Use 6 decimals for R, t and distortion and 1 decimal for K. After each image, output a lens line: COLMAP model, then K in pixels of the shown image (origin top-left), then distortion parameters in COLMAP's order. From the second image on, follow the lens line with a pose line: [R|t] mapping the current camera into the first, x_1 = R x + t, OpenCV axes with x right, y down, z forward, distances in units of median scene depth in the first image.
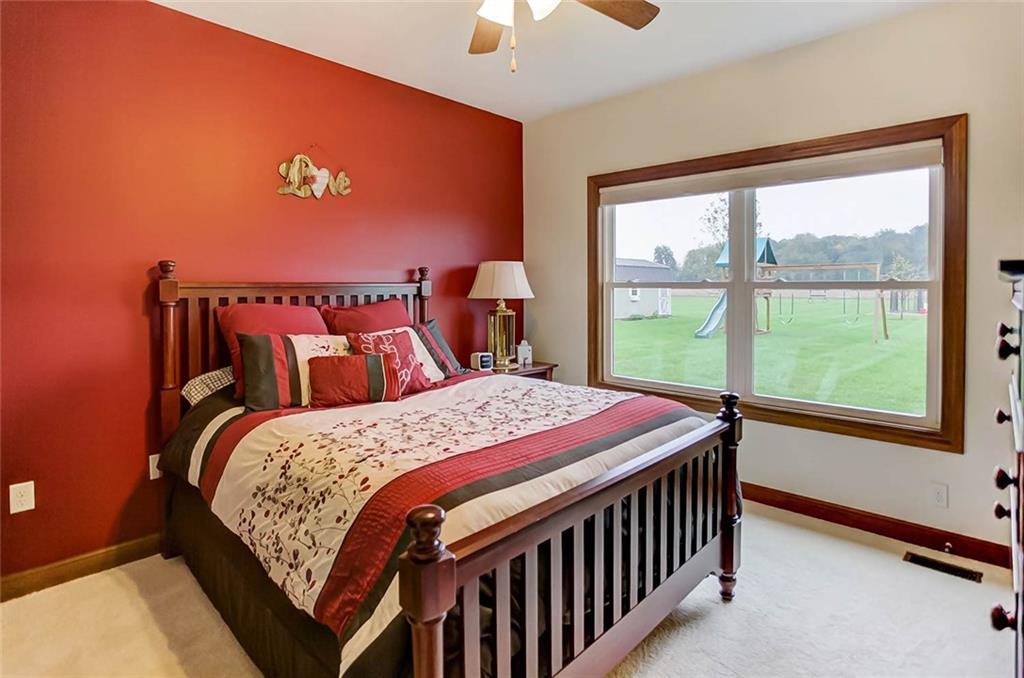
lens RADIAL K [[505.2, 0, 515.5], [0, 505.2, 330.3], [0, 0, 1]] dist [-0.044380, 0.015207]
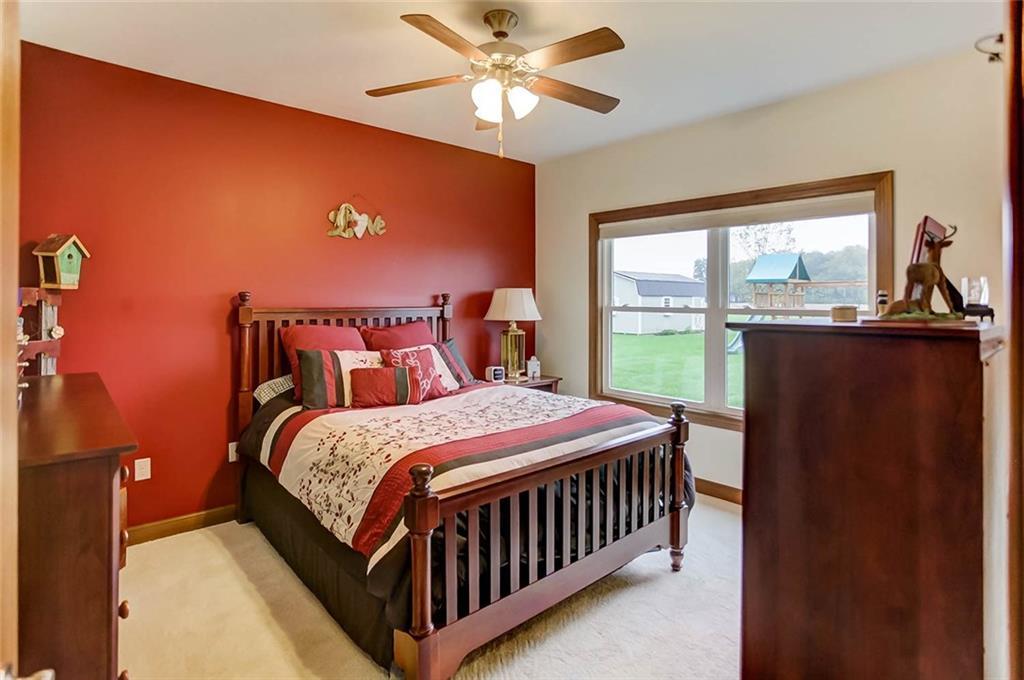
lens RADIAL K [[505.2, 0, 505.2], [0, 505.2, 339.4], [0, 0, 1]] dist [-0.044380, 0.015207]
pose [[0.995771, 0.009895, -0.091339, 0.095067], [-0.010609, 0.999917, -0.007330, -0.015778], [0.091259, 0.008268, 0.995793, -0.238372]]
